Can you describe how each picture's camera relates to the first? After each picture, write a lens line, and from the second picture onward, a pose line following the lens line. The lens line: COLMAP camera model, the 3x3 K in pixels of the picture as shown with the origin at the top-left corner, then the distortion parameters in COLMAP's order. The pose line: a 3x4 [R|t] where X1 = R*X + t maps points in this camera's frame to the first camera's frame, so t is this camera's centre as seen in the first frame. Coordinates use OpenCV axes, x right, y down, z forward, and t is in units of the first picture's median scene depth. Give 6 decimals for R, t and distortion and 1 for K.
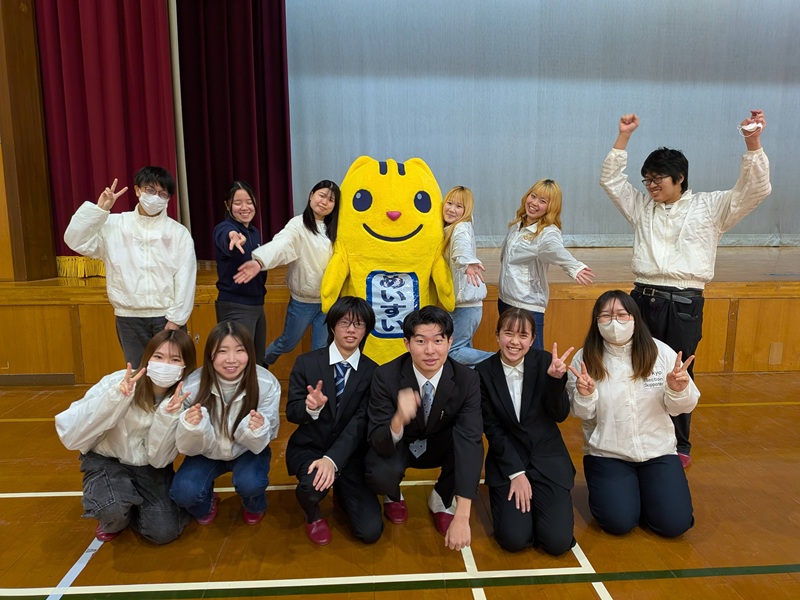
lens RADIAL K [[572.1, 0, 400.0], [0, 572.1, 300.0], [0, 0, 1]] dist [0.058056, -0.083683]
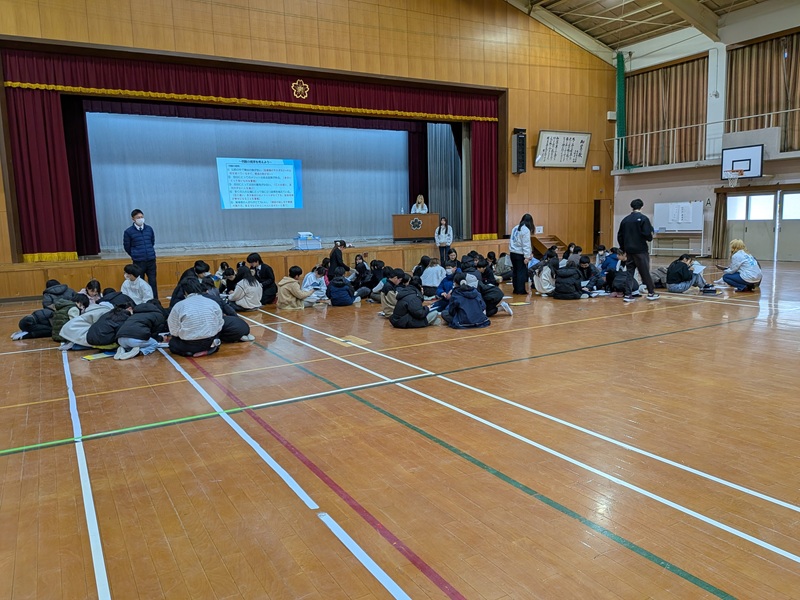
lens RADIAL K [[572.1, 0, 400.0], [0, 572.1, 300.0], [0, 0, 1]] dist [0.058056, -0.083683]
pose [[0.891011, -0.083351, 0.446264, -0.149136], [0.095492, 0.995419, -0.004739, 0.179387], [-0.443825, 0.046837, 0.894889, -1.189560]]
